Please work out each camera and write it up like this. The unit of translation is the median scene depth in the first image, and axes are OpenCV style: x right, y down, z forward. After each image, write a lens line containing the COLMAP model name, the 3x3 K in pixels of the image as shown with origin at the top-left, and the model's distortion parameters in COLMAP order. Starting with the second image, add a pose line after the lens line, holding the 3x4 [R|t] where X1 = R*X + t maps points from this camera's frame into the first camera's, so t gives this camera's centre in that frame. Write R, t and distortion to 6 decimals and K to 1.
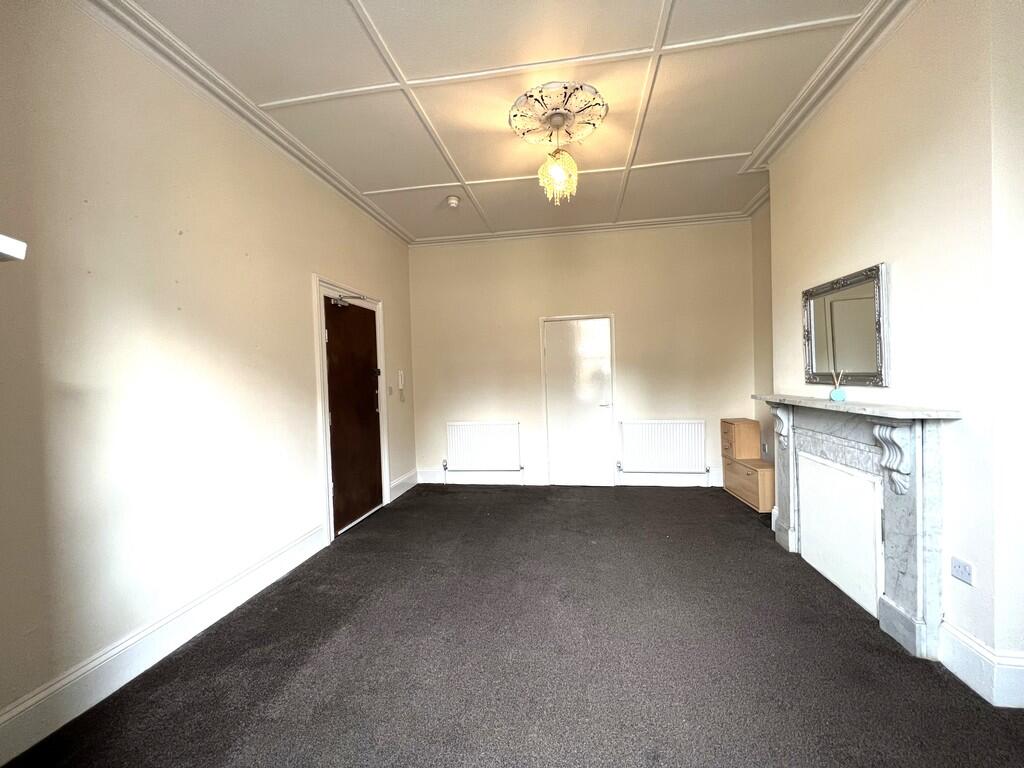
lens RADIAL K [[408.7, 0, 512.0], [0, 408.7, 384.0], [0, 0, 1]] dist [-0.000004, -0.000008]
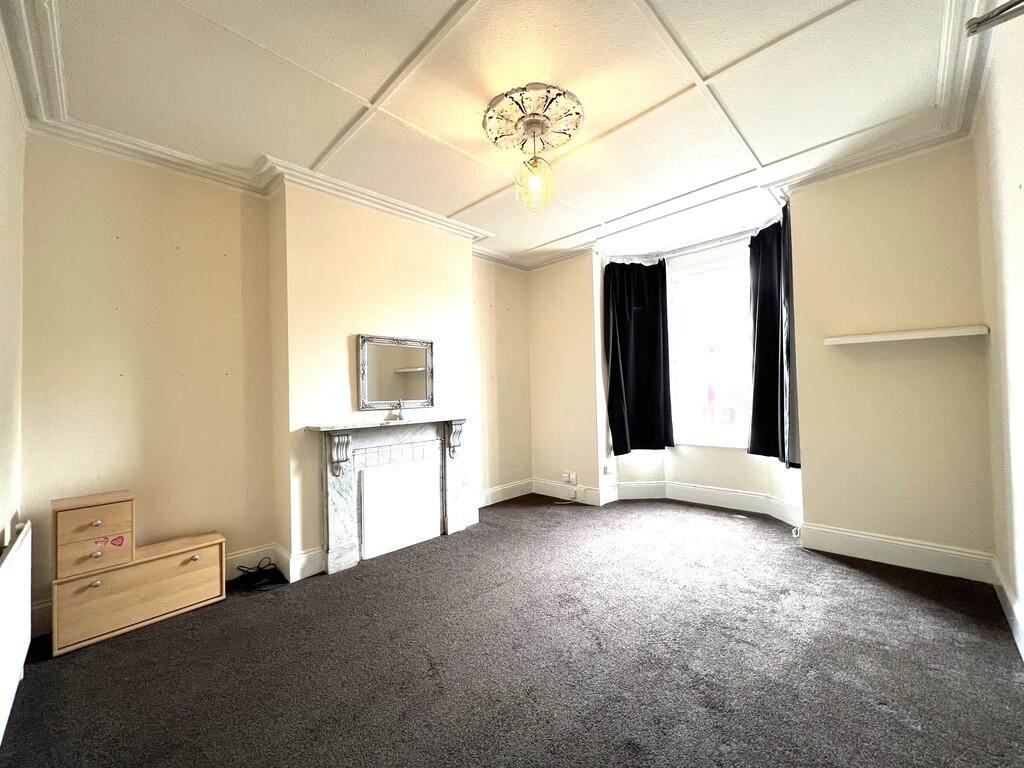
lens RADIAL K [[408.7, 0, 512.0], [0, 408.7, 384.0], [0, 0, 1]] dist [-0.000004, -0.000008]
pose [[-0.813197, 0.062209, 0.578654, -0.390903], [0.065870, 0.997720, -0.014693, -0.037756], [-0.578248, 0.026167, -0.815441, 1.957541]]
